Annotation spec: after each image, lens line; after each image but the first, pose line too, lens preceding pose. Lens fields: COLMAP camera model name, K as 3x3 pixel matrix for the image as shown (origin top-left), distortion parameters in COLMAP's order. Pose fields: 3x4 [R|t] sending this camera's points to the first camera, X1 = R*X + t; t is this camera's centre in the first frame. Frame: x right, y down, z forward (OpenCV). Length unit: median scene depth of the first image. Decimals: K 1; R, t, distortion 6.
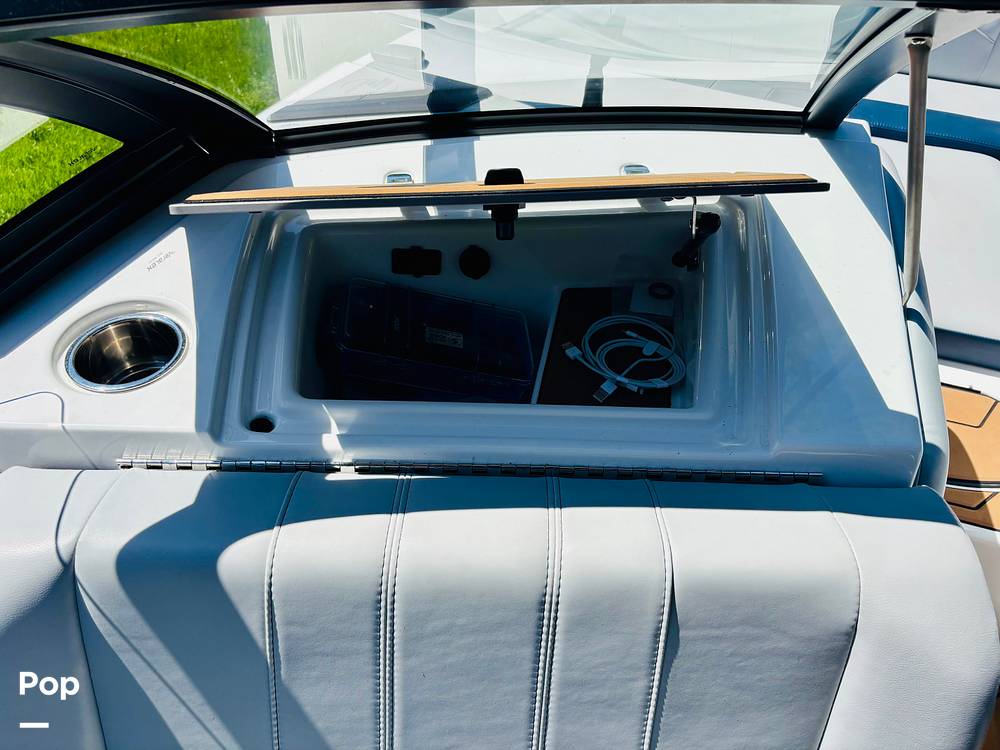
lens RADIAL K [[756.0, 0, 487.0], [0, 756.0, 377.2], [0, 0, 1]] dist [0.005353, 0.002854]
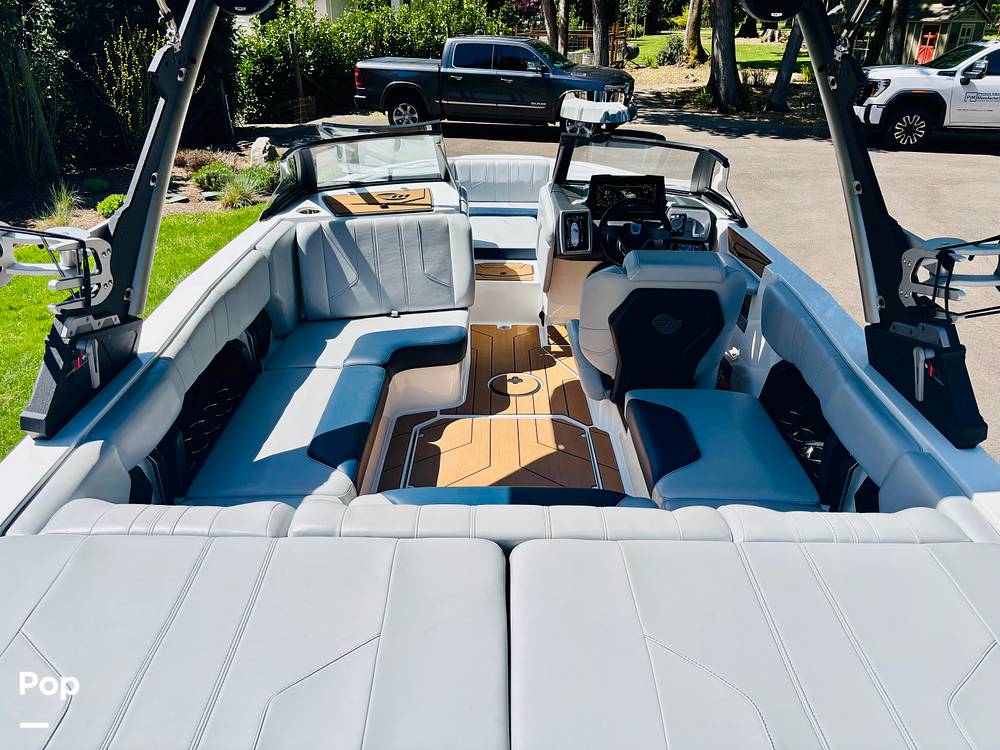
lens RADIAL K [[757.1, 0, 500.0], [0, 757.1, 375.0], [0, 0, 1]] dist [0.028463, -0.055469]
pose [[0.952346, -0.143364, 0.269227, -0.953709], [0.224031, 0.927765, -0.298434, 3.372390], [-0.206995, 0.344528, 0.915671, -4.316379]]
